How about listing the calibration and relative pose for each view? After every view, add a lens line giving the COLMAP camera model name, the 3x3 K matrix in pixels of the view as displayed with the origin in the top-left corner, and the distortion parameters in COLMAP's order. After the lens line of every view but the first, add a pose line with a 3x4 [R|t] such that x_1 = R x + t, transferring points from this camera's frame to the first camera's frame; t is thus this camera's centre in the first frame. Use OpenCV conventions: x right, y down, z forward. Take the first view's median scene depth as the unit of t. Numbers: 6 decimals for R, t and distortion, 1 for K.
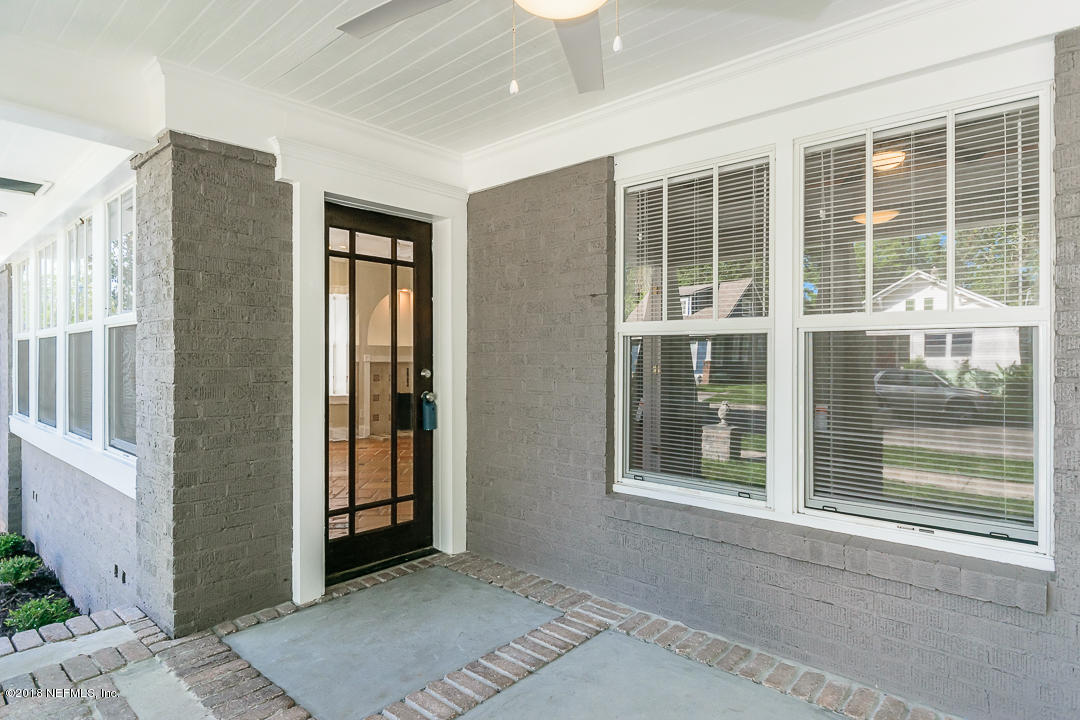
lens RADIAL K [[585.7, 0, 539.3], [0, 585.7, 361.9], [0, 0, 1]] dist [-0.003510, 0.000070]
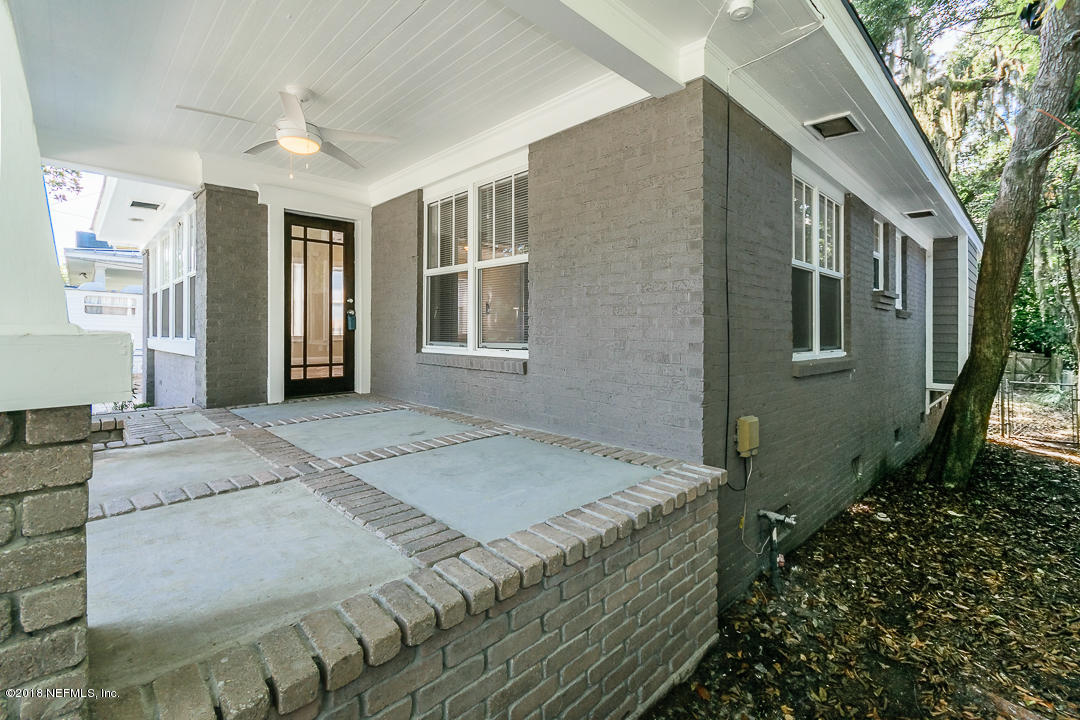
lens RADIAL K [[474.9, 0, 559.1], [0, 474.9, 331.5], [0, 0, 1]] dist [0.003629, -0.000811]
pose [[0.999092, -0.002605, -0.042522, 0.677176], [0.002460, 0.999991, -0.003464, 0.155430], [0.042531, 0.003356, 0.999090, -0.645310]]
